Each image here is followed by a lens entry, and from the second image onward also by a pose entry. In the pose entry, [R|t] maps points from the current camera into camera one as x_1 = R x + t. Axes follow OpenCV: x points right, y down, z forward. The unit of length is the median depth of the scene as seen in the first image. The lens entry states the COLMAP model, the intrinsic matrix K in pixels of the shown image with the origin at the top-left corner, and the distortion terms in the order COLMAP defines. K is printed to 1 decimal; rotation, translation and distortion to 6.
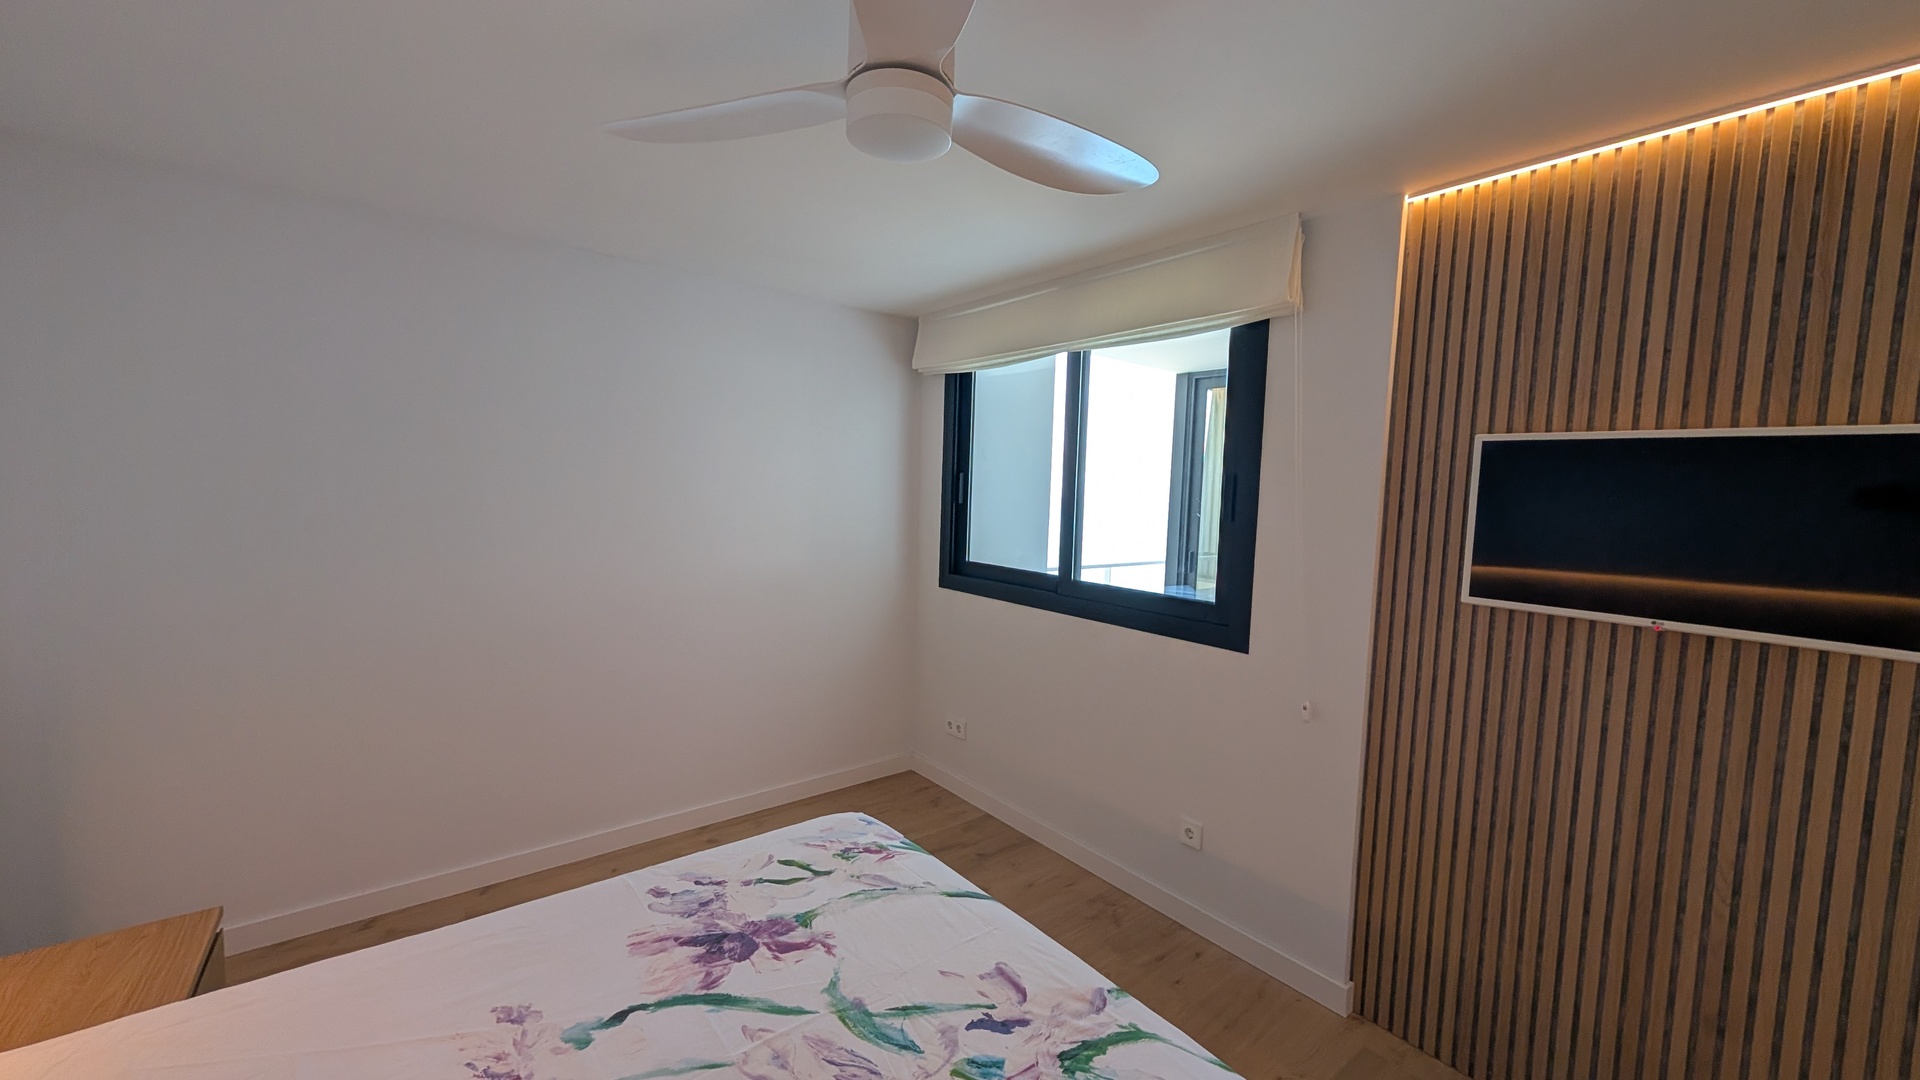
lens RADIAL K [[724.7, 0, 959.1], [0, 724.7, 543.9], [0, 0, 1]] dist [0.005420, -0.000868]
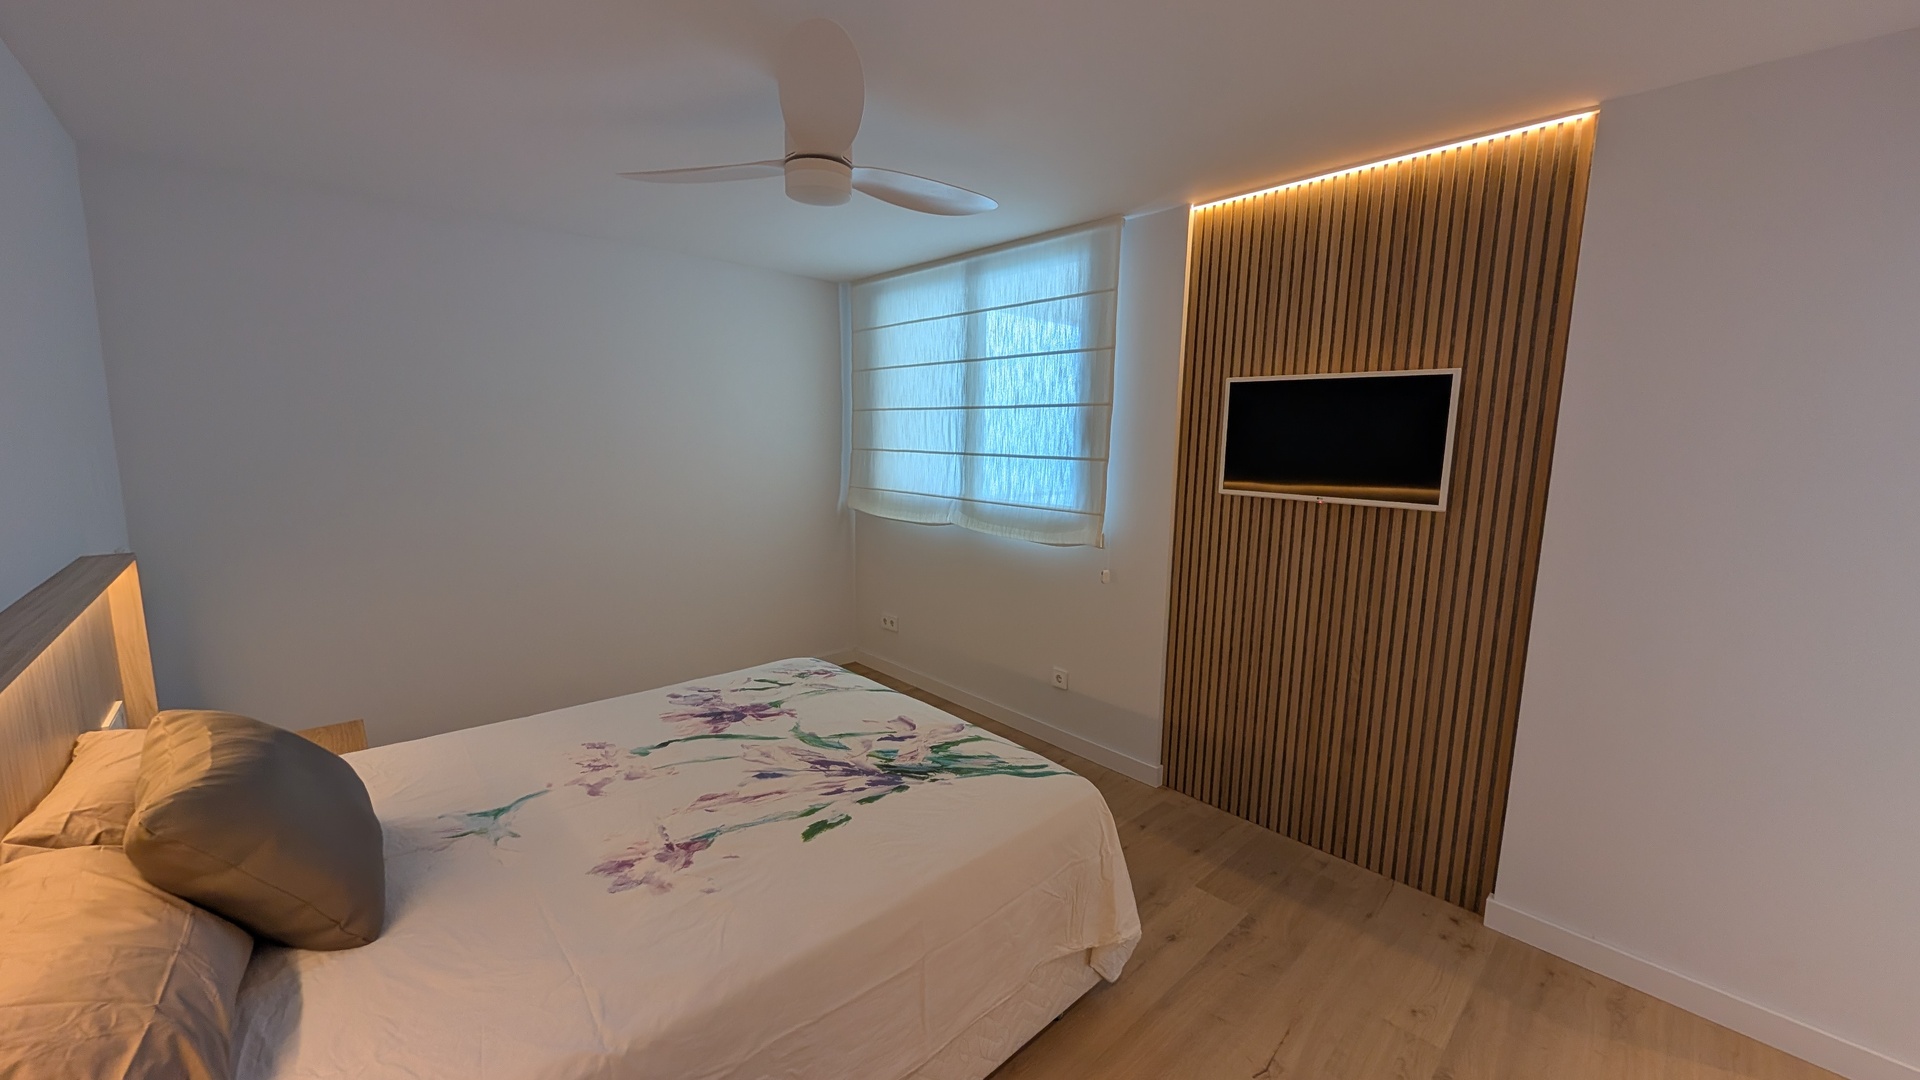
lens RADIAL K [[724.7, 0, 959.4], [0, 724.7, 535.3], [0, 0, 1]] dist [0.005420, -0.000868]
pose [[0.997349, -0.025166, 0.068271, 0.075911], [0.021084, 0.997984, 0.059864, 0.078653], [-0.069640, -0.058266, 0.995869, -0.512960]]
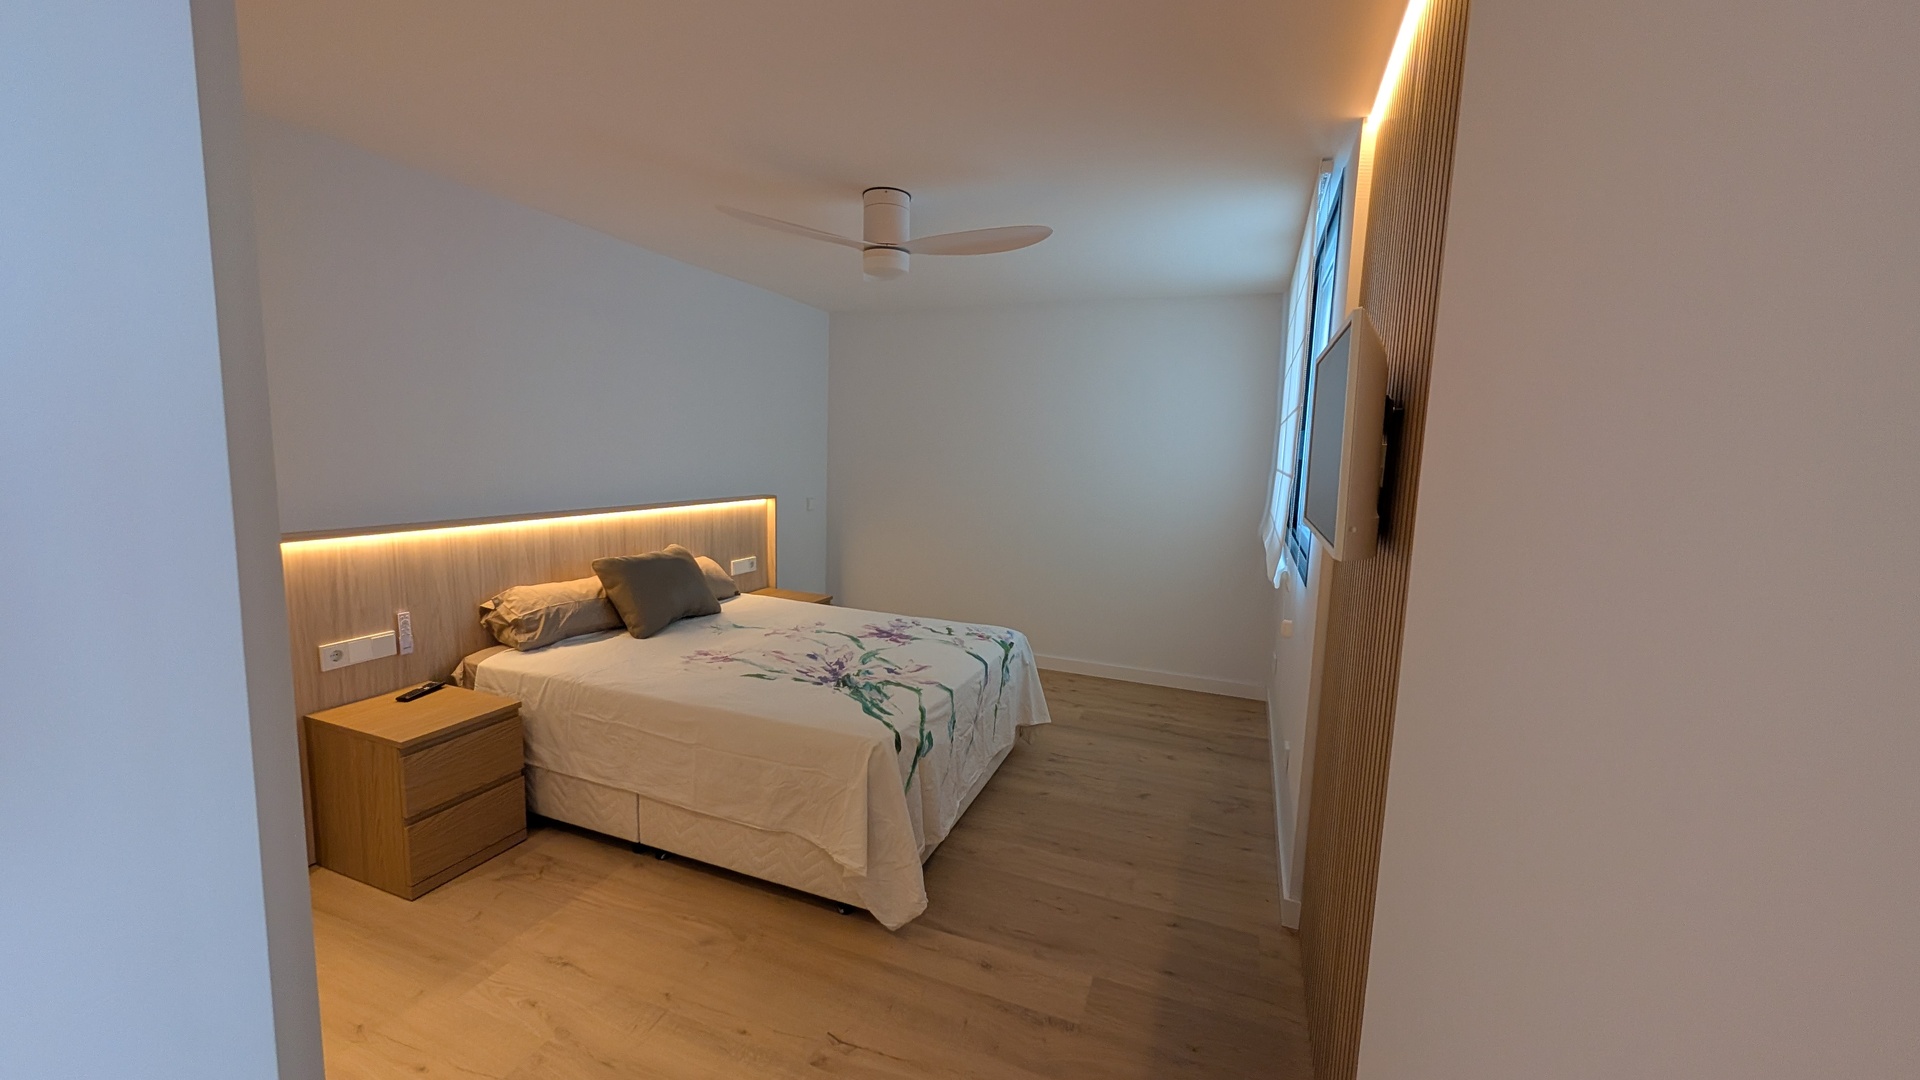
lens RADIAL K [[724.7, 0, 950.3], [0, 724.7, 534.1], [0, 0, 1]] dist [0.005420, -0.000868]
pose [[0.488292, 0.085726, -0.868460, 1.577575], [-0.084924, 0.995108, 0.050479, 0.104160], [0.868538, 0.049105, 0.493183, 0.050830]]
